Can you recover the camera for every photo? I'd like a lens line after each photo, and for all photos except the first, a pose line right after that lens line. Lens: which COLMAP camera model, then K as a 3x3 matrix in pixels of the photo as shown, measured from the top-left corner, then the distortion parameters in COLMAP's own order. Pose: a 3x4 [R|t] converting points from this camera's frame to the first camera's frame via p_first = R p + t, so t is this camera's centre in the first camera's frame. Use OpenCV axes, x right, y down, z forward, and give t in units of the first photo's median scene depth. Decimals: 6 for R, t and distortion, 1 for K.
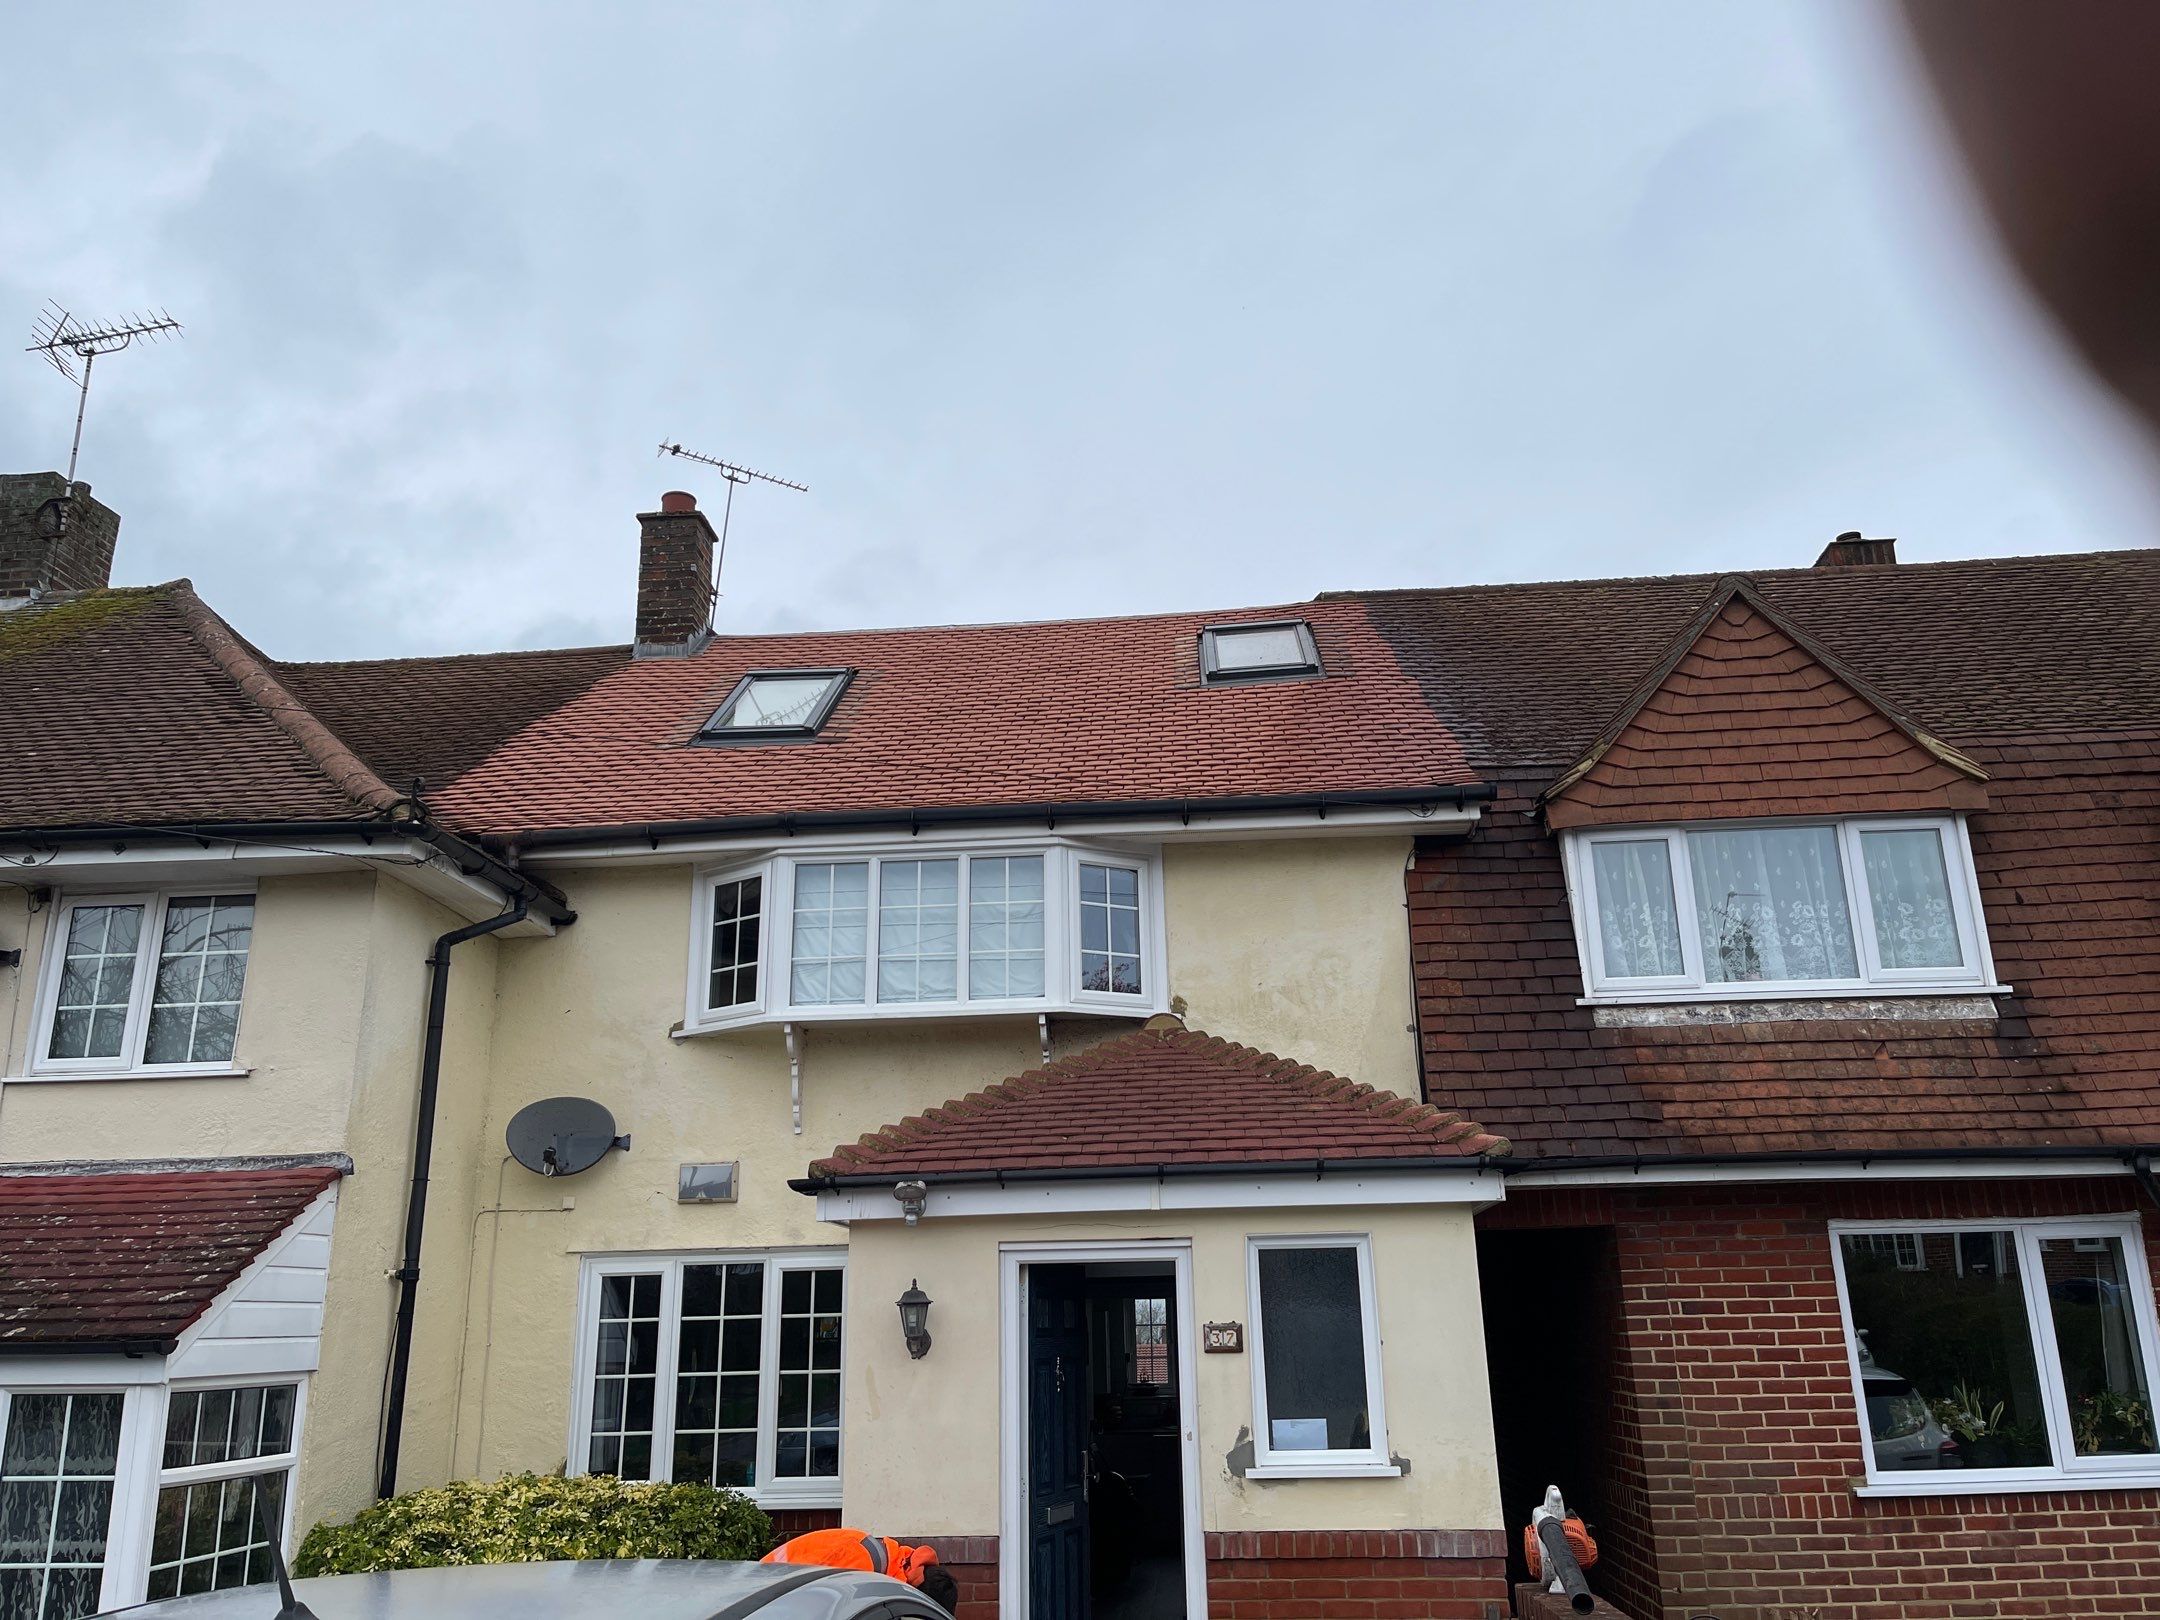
lens RADIAL K [[1568.9, 0, 1082.5], [0, 1568.9, 846.1], [0, 0, 1]] dist [0.050461, -0.044970]
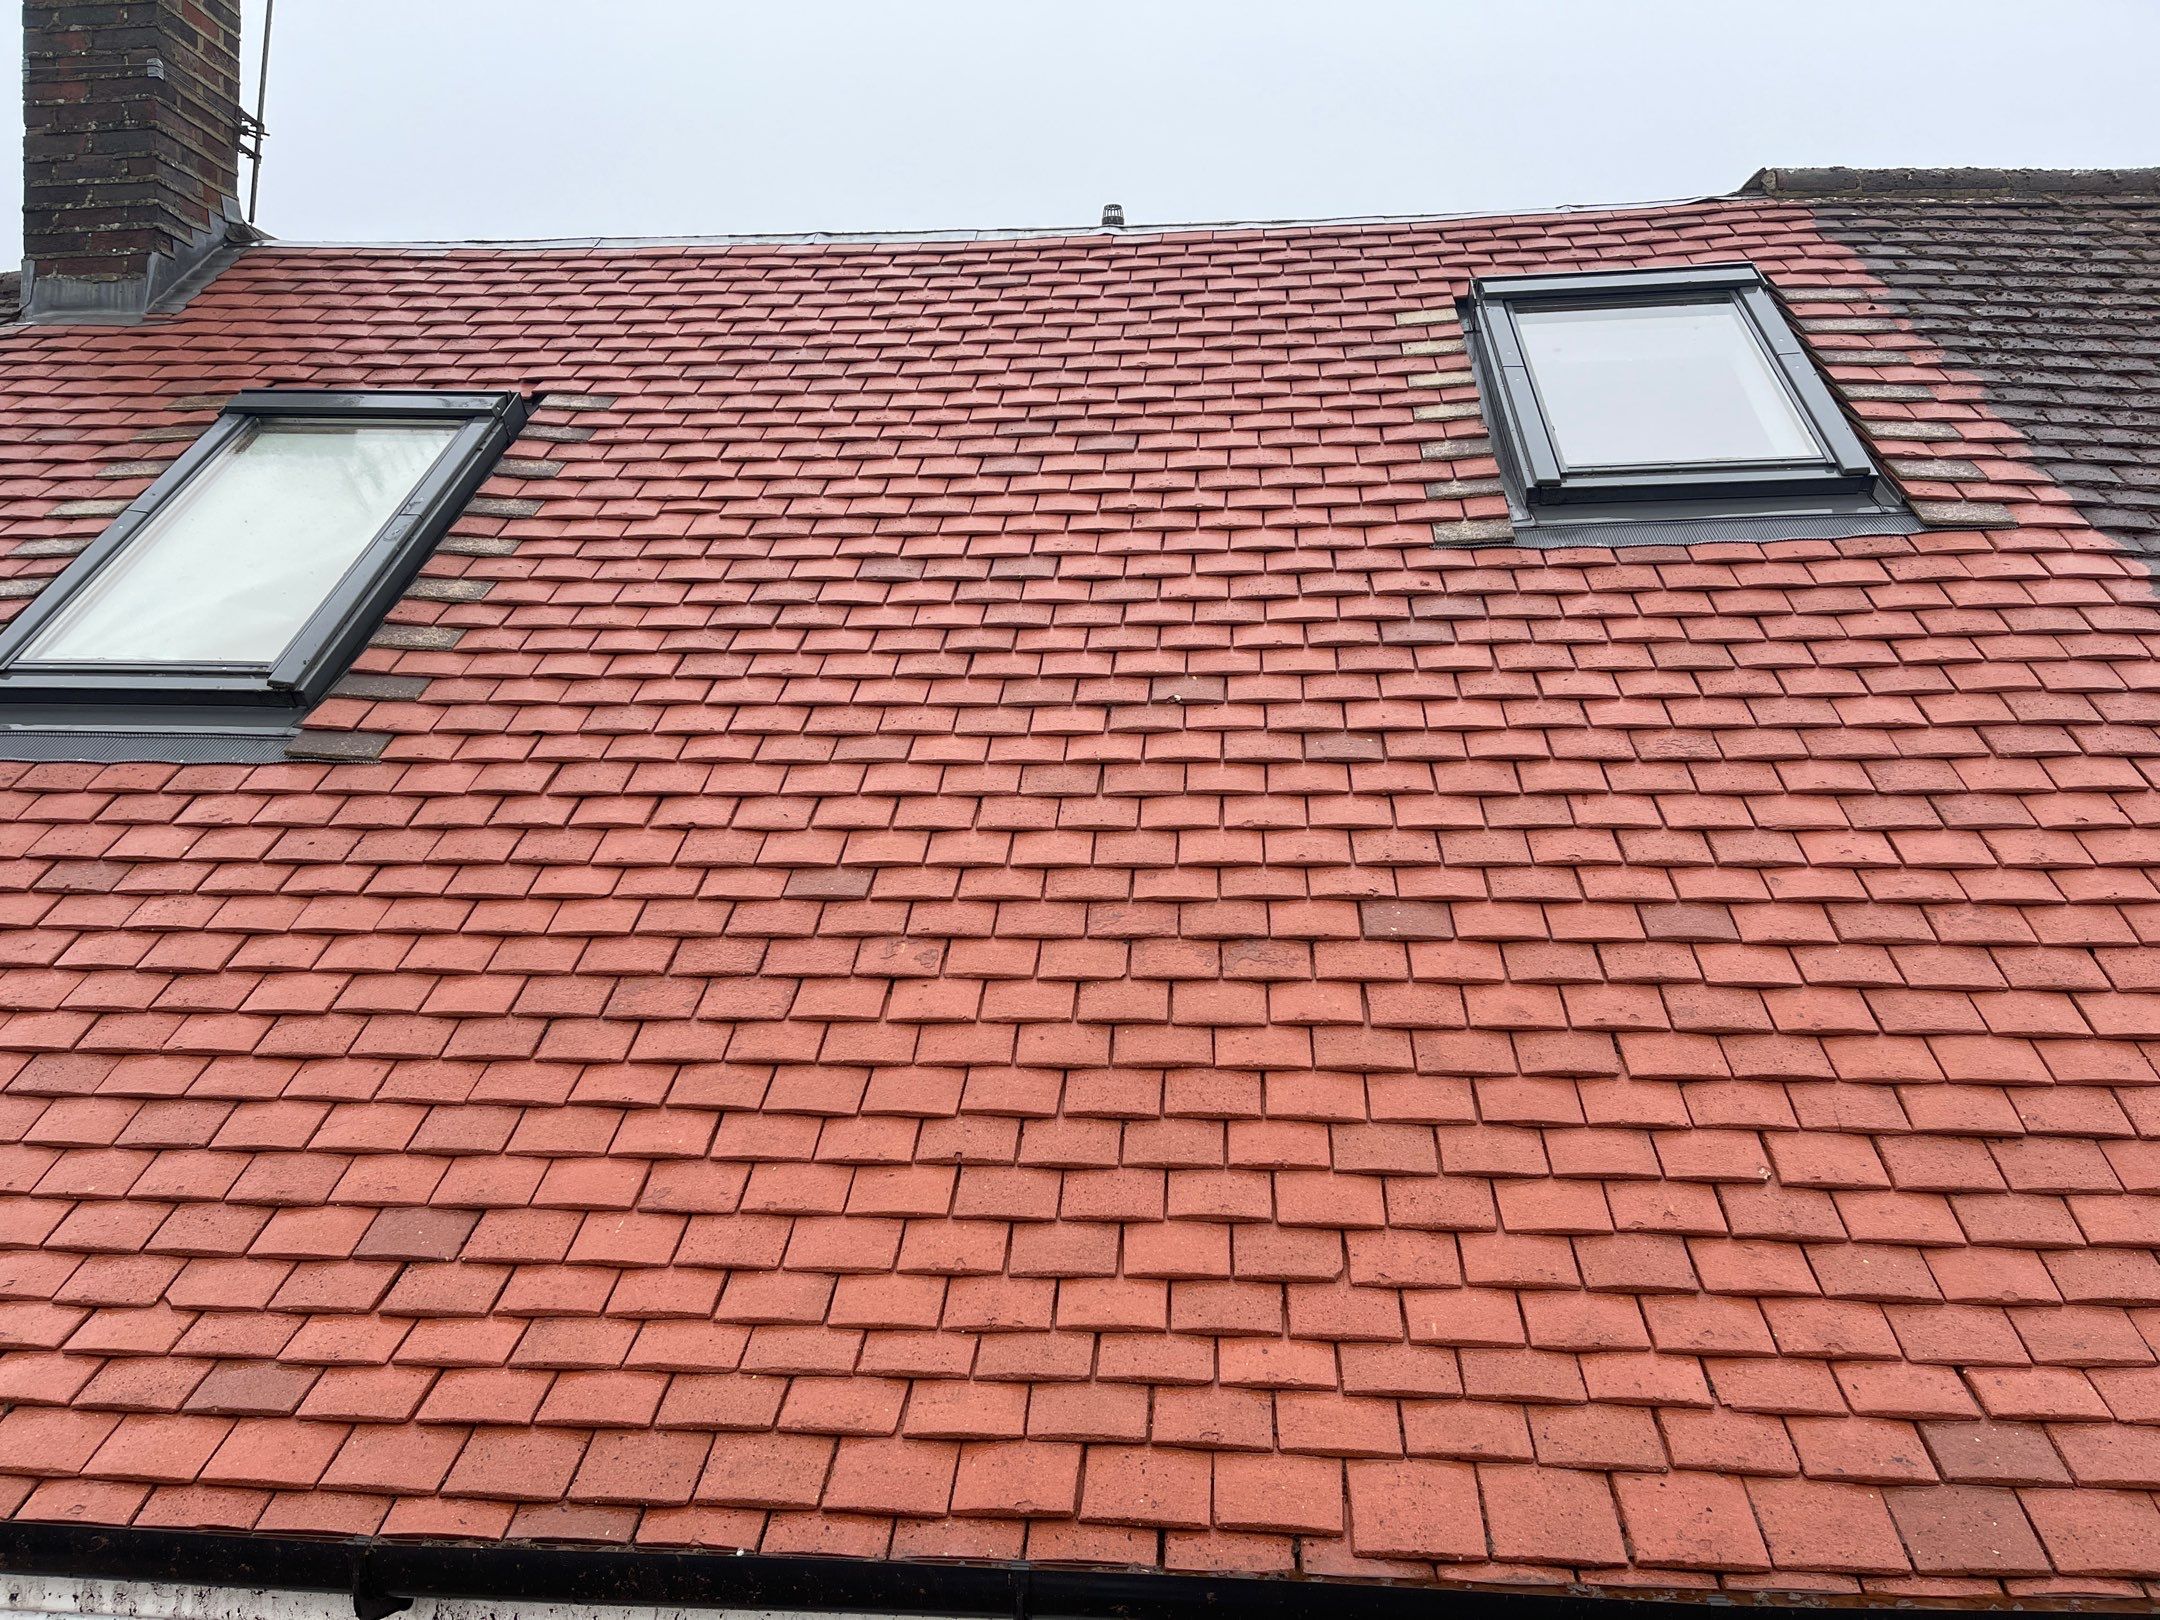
lens RADIAL K [[1566.6, 0, 1088.8], [0, 1566.6, 825.1], [0, 0, 1]] dist [0.064831, -0.073967]
pose [[0.999727, 0.022831, -0.005040, -0.013009], [-0.020226, 0.952654, 0.303385, -0.182936], [0.011728, -0.303200, 0.952855, 0.857610]]
